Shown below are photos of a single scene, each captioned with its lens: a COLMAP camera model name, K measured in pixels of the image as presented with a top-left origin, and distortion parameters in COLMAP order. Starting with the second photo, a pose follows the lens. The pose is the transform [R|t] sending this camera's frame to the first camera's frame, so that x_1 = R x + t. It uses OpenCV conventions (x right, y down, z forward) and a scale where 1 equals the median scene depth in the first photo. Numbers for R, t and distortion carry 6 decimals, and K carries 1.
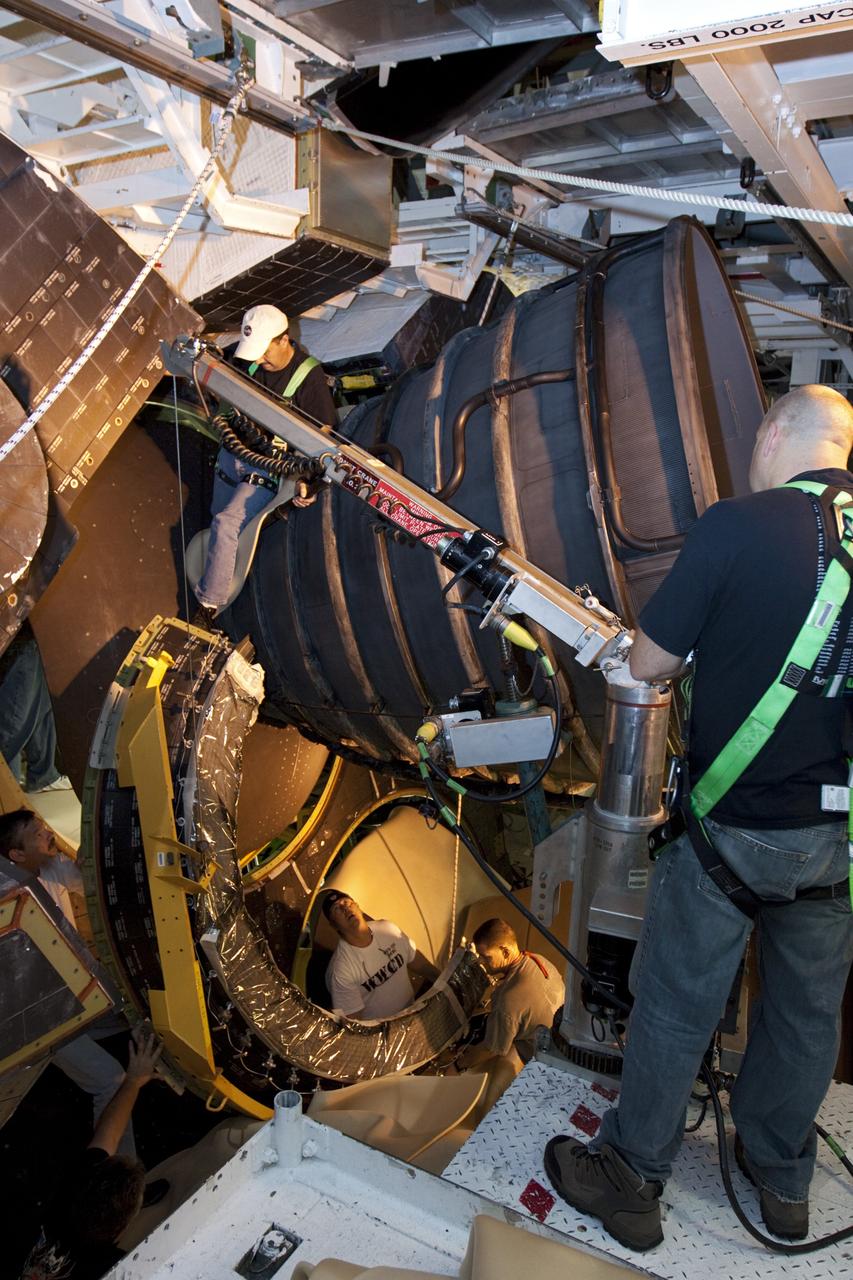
lens RADIAL K [[965.7, 0, 427.7], [0, 965.7, 639.7], [0, 0, 1]] dist [-0.054139, 0.029958]
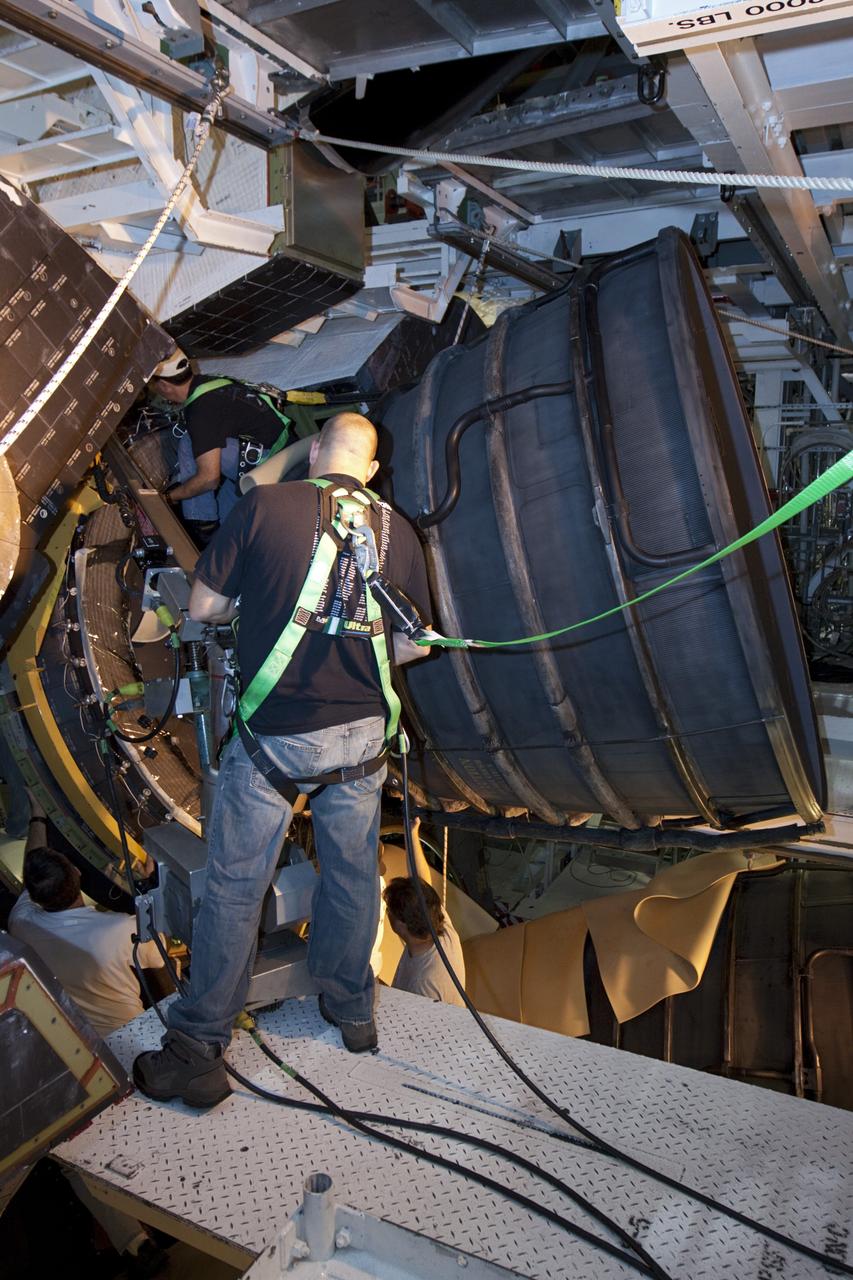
lens RADIAL K [[958.3, 0, 421.4], [0, 958.3, 640.2], [0, 0, 1]] dist [-0.058444, 0.035164]
pose [[0.998429, -0.029831, 0.047438, -0.048464], [0.031526, 0.998876, -0.035389, 0.005419], [-0.046329, 0.036829, 0.998247, 0.060829]]
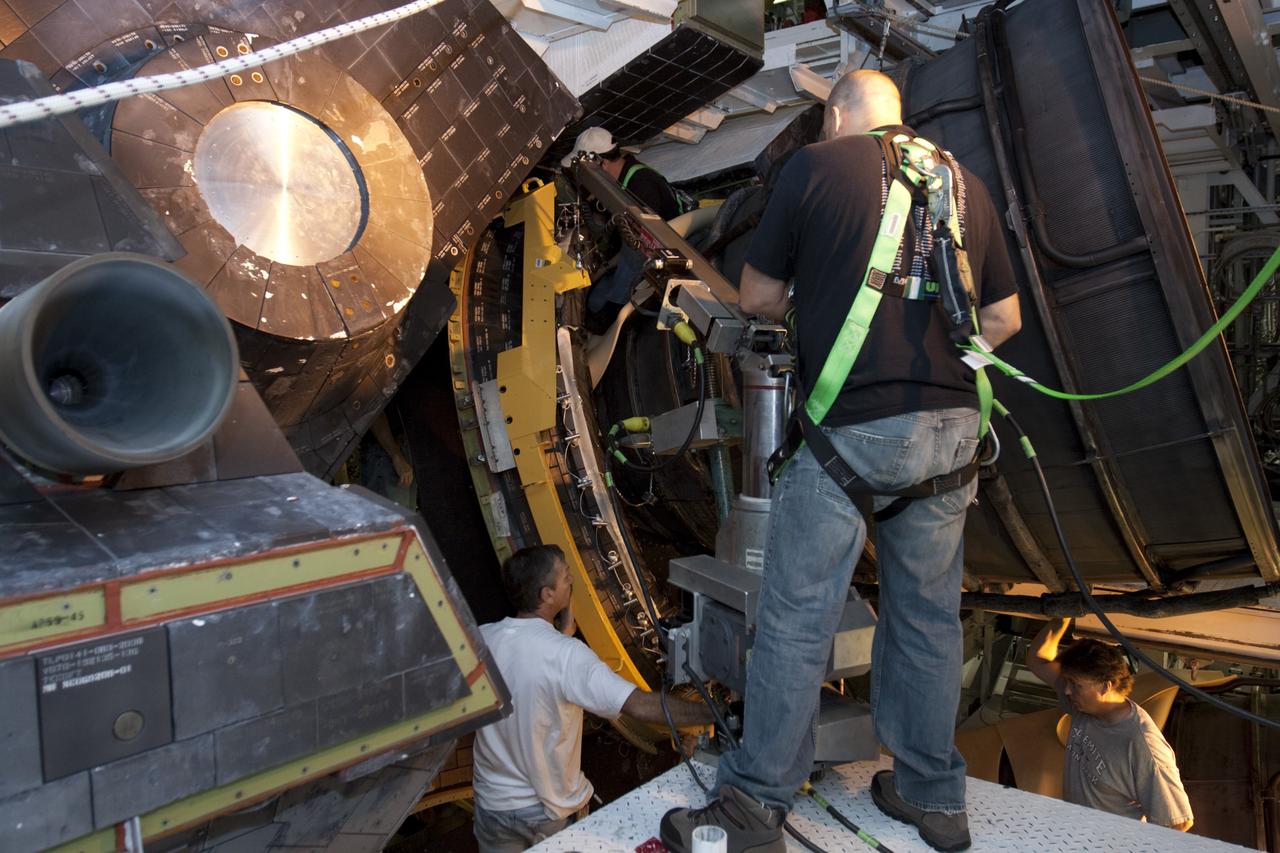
lens RADIAL K [[958.3, 0, 638.9], [0, 958.3, 430.8], [0, 0, 1]] dist [-0.058444, 0.035164]
pose [[0.991019, -0.020276, -0.132177, -0.058088], [0.000355, 0.988833, -0.149024, 0.167297], [0.133723, 0.147639, 0.979960, 0.098322]]
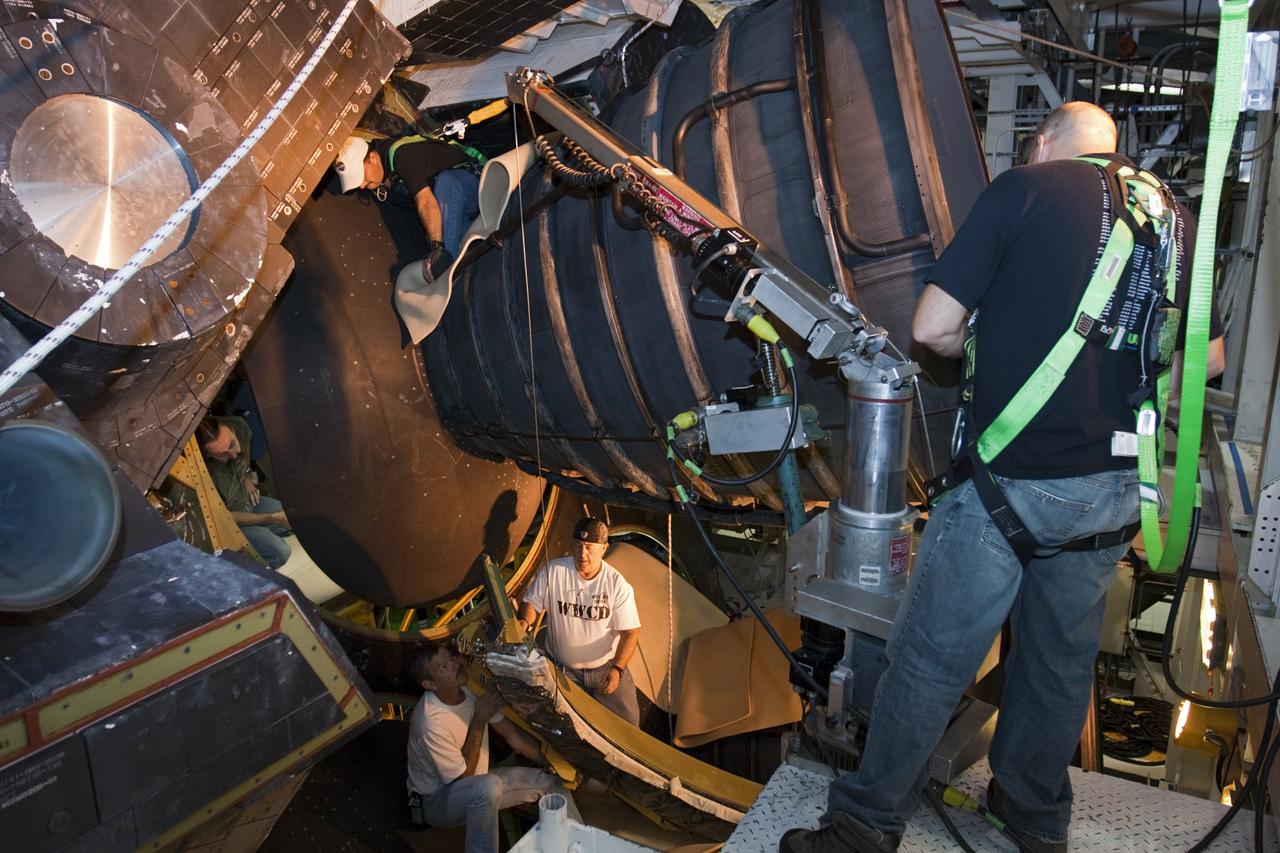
lens RADIAL K [[965.7, 0, 644.1], [0, 965.7, 418.5], [0, 0, 1]] dist [-0.054139, 0.029958]
pose [[0.998961, -0.034628, 0.029613, -0.042312], [0.033995, 0.999188, 0.021622, 0.041273], [-0.030338, -0.020593, 0.999328, 0.007575]]
